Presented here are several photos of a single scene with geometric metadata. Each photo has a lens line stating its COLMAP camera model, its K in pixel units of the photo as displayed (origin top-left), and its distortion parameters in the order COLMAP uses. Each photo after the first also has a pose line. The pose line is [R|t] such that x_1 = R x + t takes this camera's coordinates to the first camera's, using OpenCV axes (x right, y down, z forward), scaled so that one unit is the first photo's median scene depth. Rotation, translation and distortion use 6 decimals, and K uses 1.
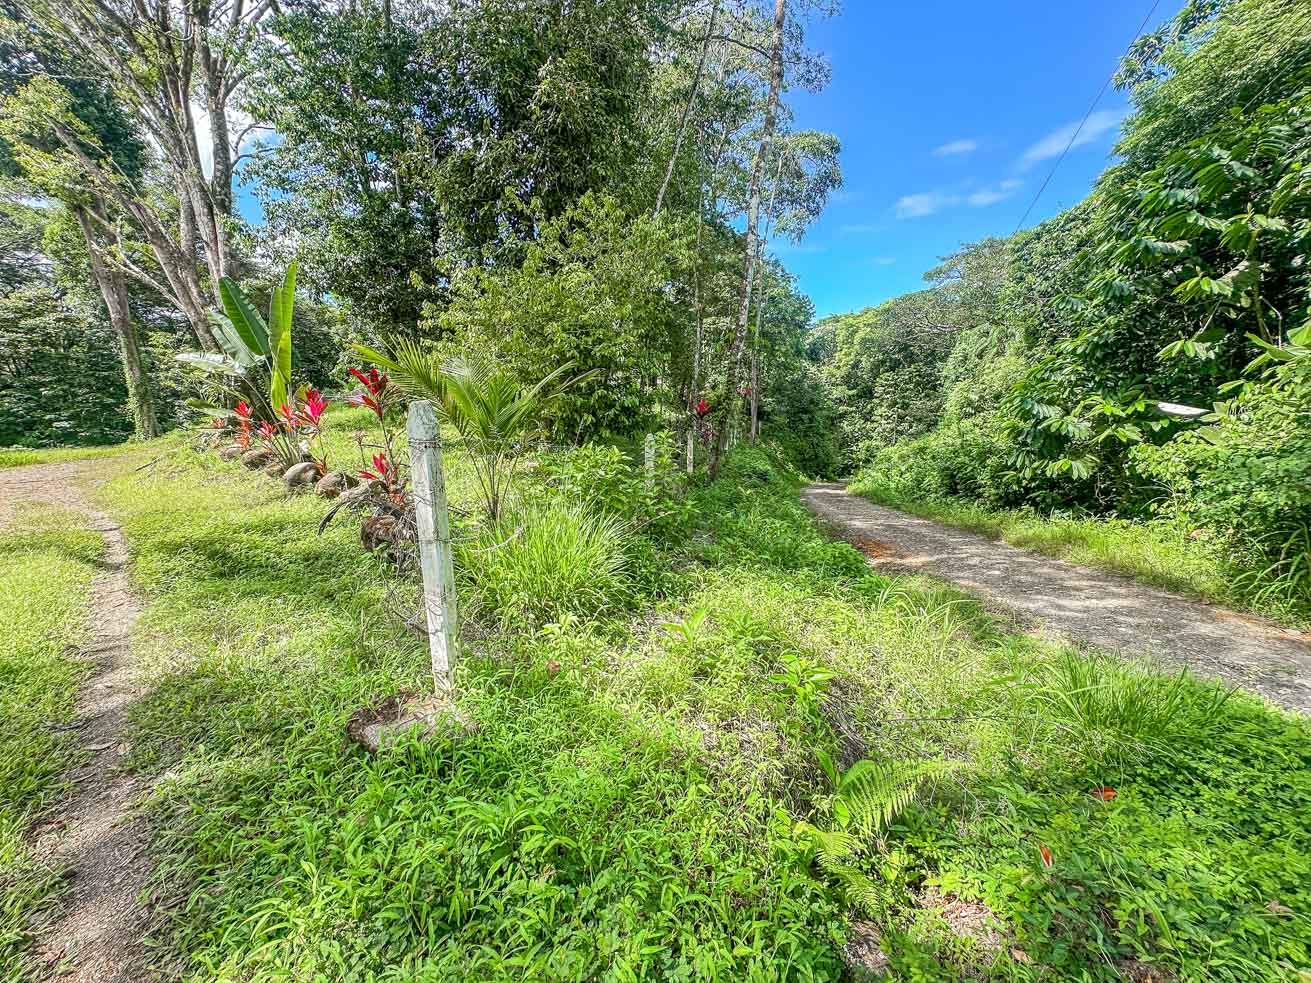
lens RADIAL K [[521.3, 0, 652.8], [0, 521.3, 490.6], [0, 0, 1]] dist [-0.003438, 0.000363]
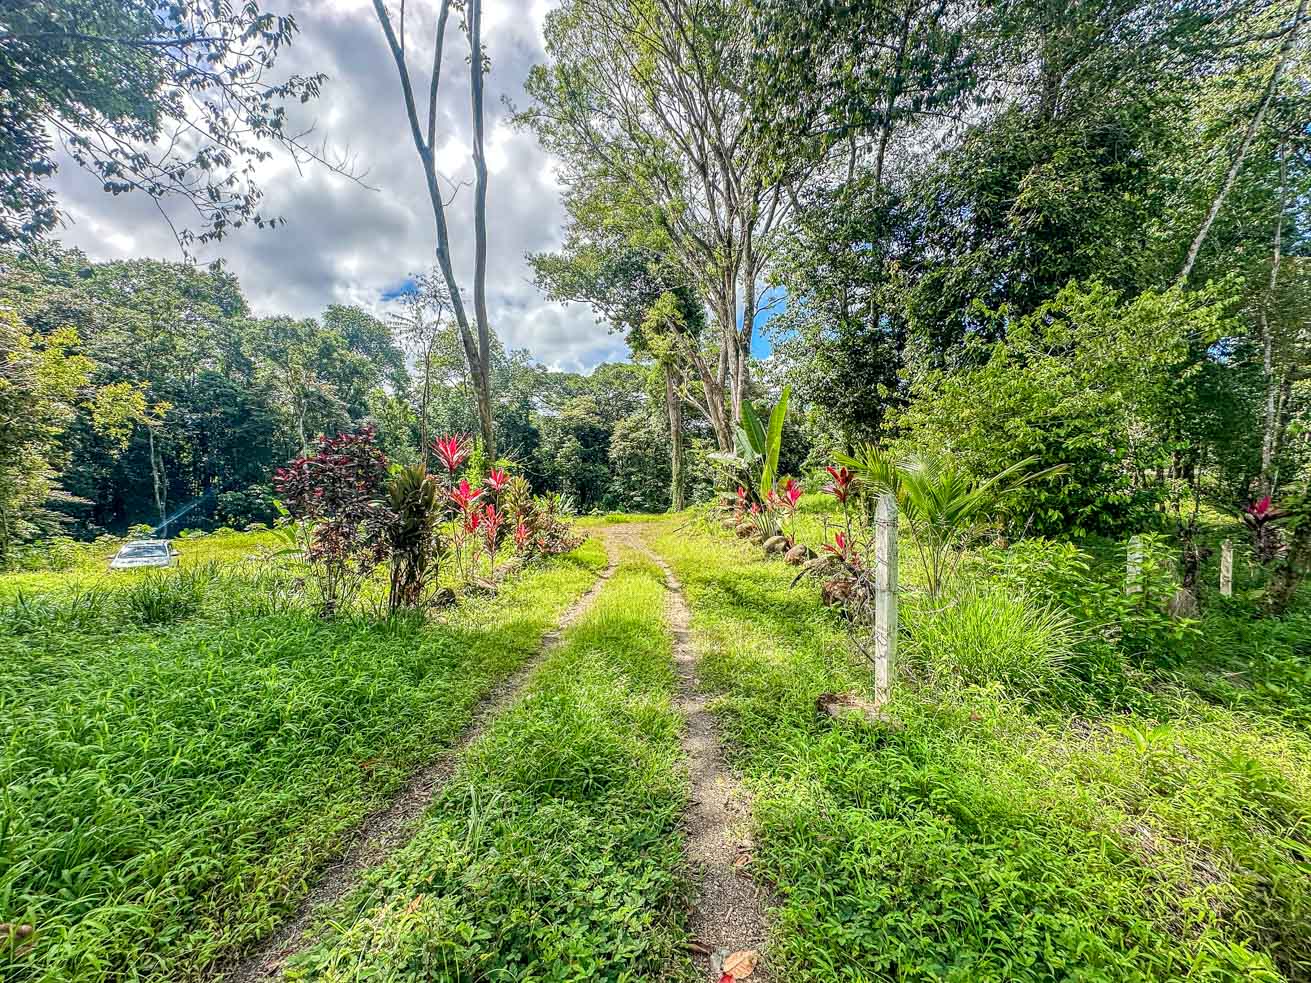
lens RADIAL K [[521.3, 0, 657.0], [0, 521.3, 492.7], [0, 0, 1]] dist [-0.003438, 0.000363]
pose [[0.696005, 0.029051, -0.717449, 0.034553], [-0.145750, 0.984096, -0.101545, 0.014691], [0.703089, 0.175244, 0.689170, -0.102676]]
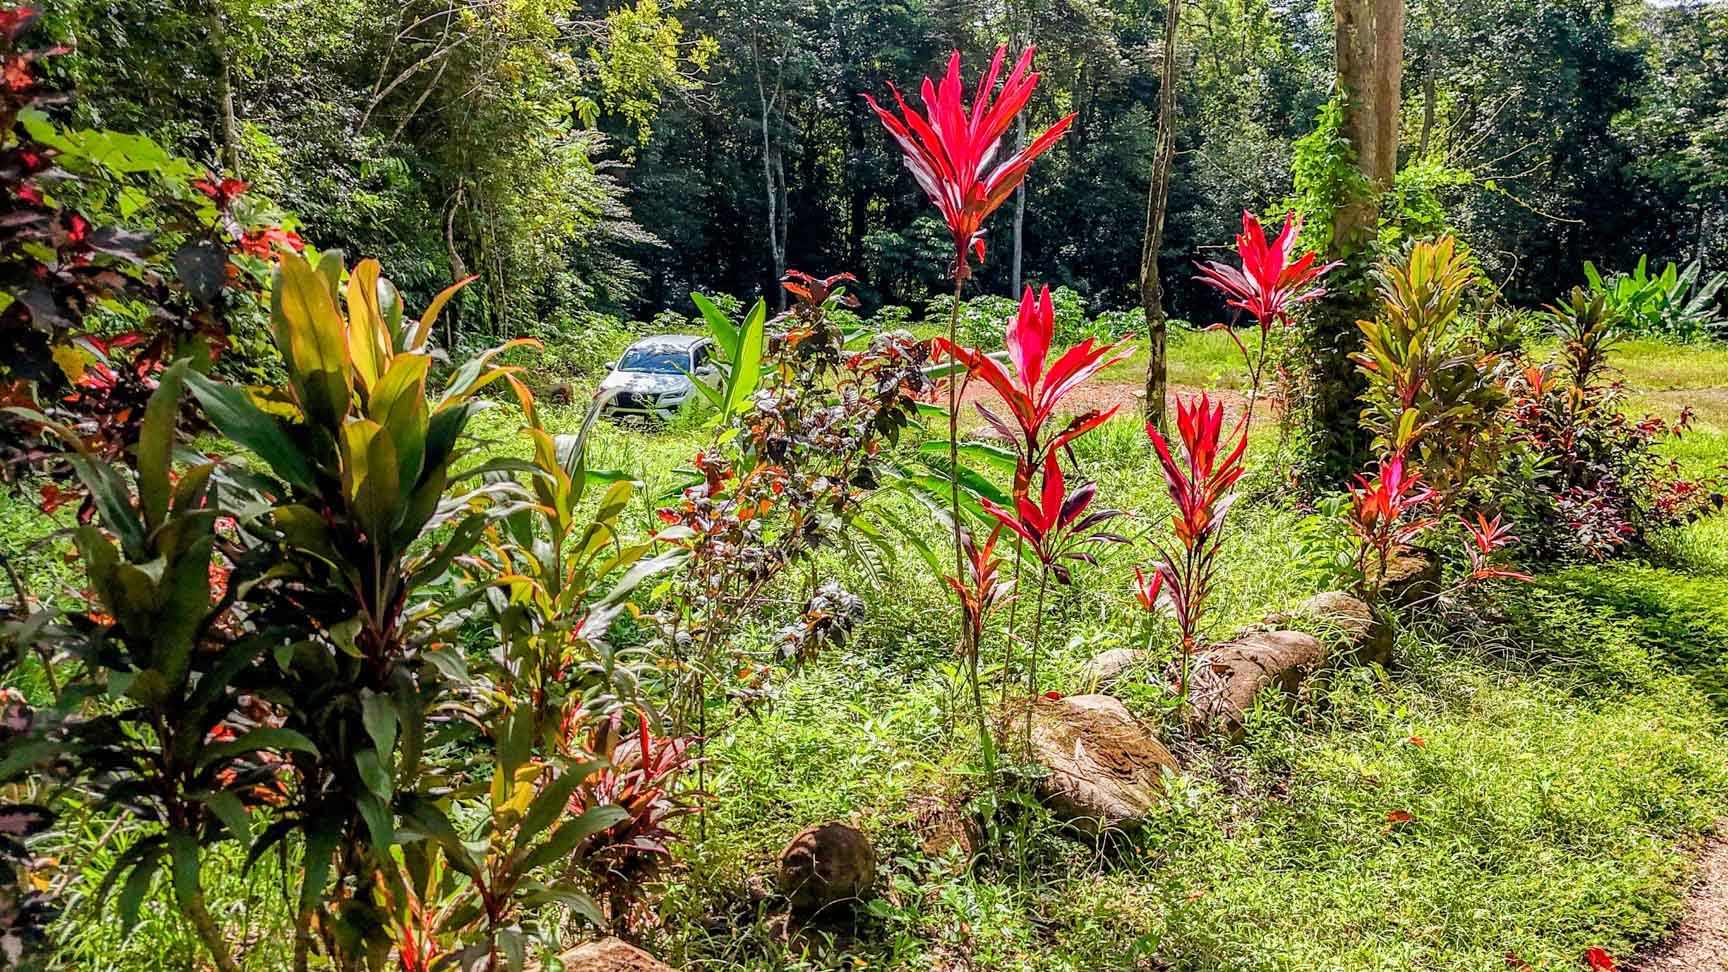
lens RADIAL K [[1275.0, 0, 866.4], [0, 1275.0, 483.2], [0, 0, 1]] dist [0.051664, -0.042279]
pose [[0.023882, 0.229713, -0.972965, -0.333568], [-0.207867, 0.953113, 0.219924, -0.063075], [0.977865, 0.196995, 0.070513, 0.166723]]
